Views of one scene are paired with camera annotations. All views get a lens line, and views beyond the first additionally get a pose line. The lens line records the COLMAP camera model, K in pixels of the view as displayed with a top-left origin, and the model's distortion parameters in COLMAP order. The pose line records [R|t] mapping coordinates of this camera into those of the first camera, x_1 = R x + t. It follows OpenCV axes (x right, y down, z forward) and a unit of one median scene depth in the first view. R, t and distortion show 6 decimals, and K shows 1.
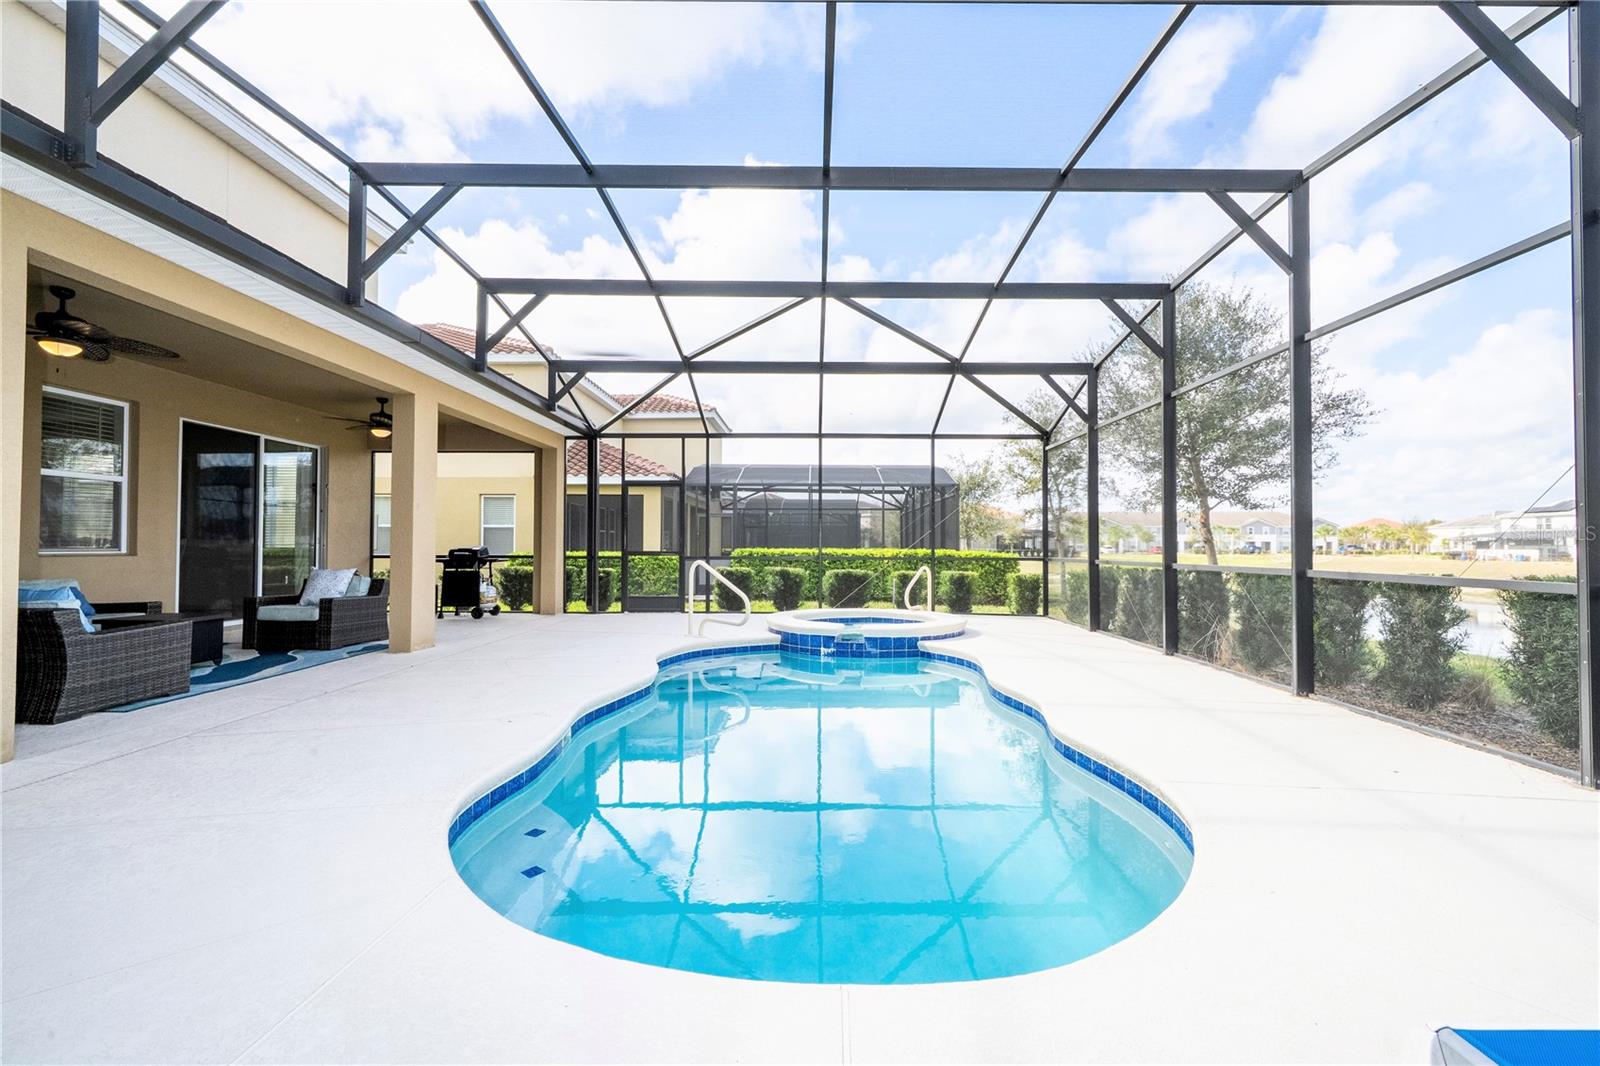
lens RADIAL K [[720.3, 0, 811.9], [0, 720.3, 534.5], [0, 0, 1]] dist [-0.004438, 0.002388]
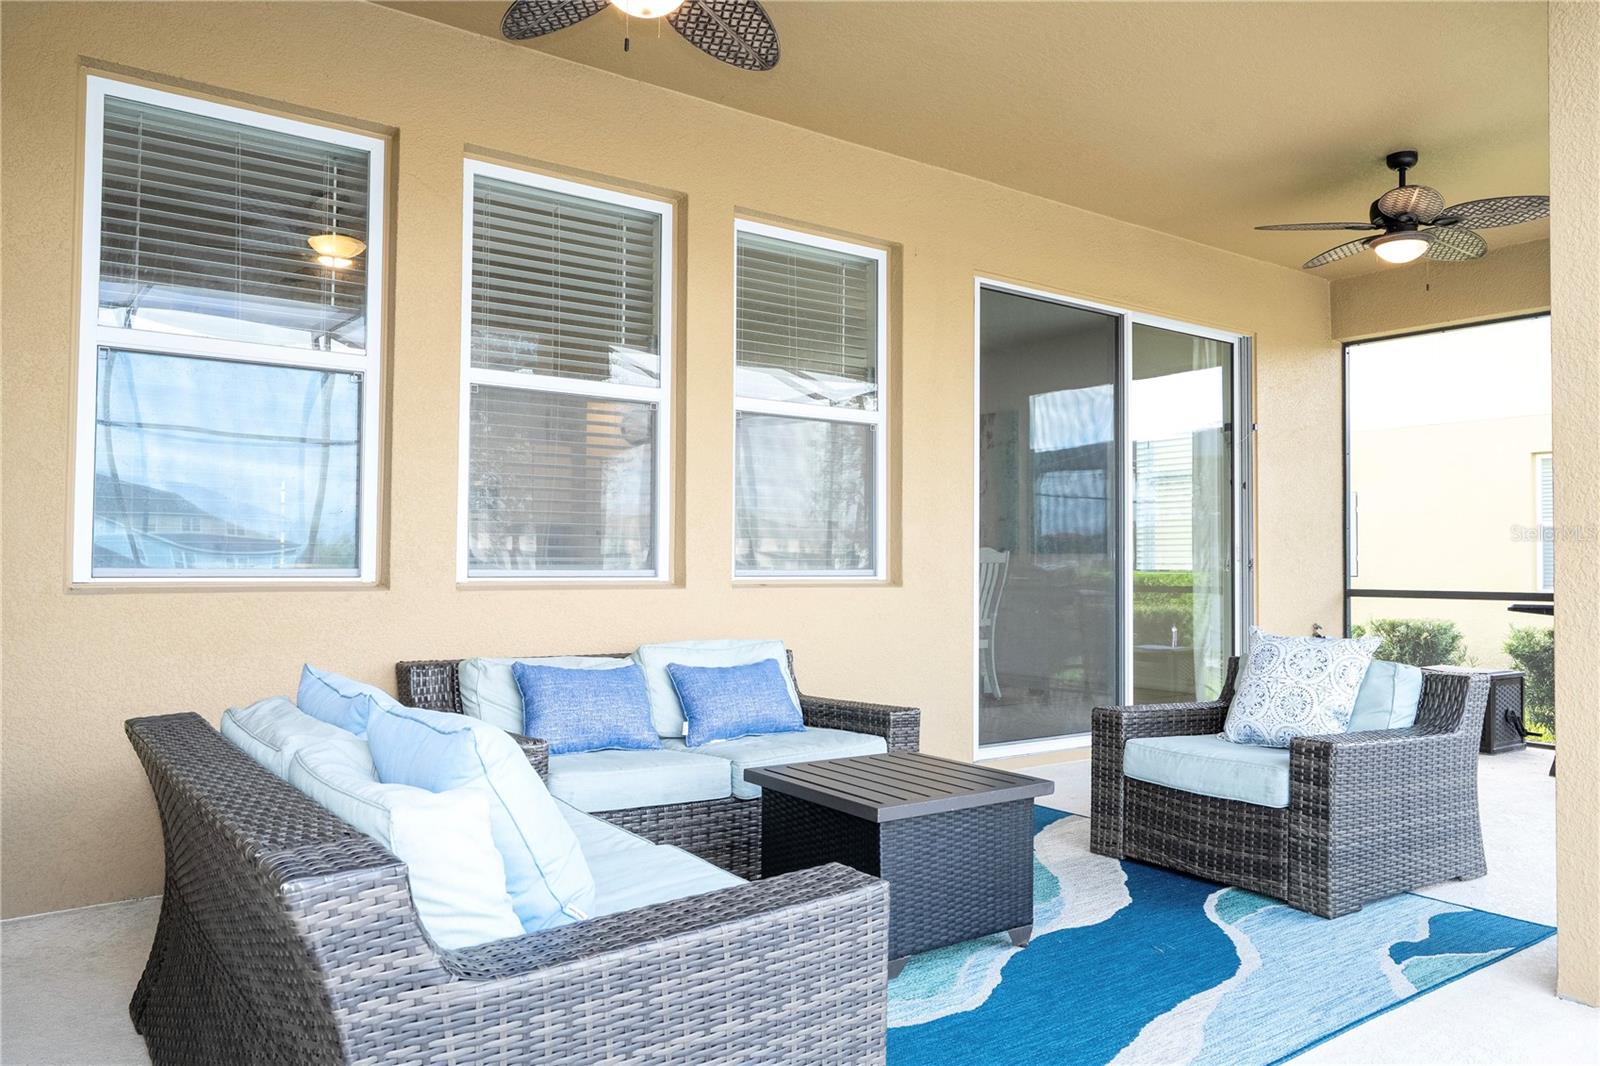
lens RADIAL K [[1122.7, 0, 805.0], [0, 1122.7, 533.6], [0, 0, 1]] dist [-0.034972, -0.000064]
pose [[0.591849, -0.021572, -0.805760, -0.389164], [0.010112, 0.999762, -0.019338, 0.008661], [0.805986, 0.003297, 0.591926, 0.508742]]
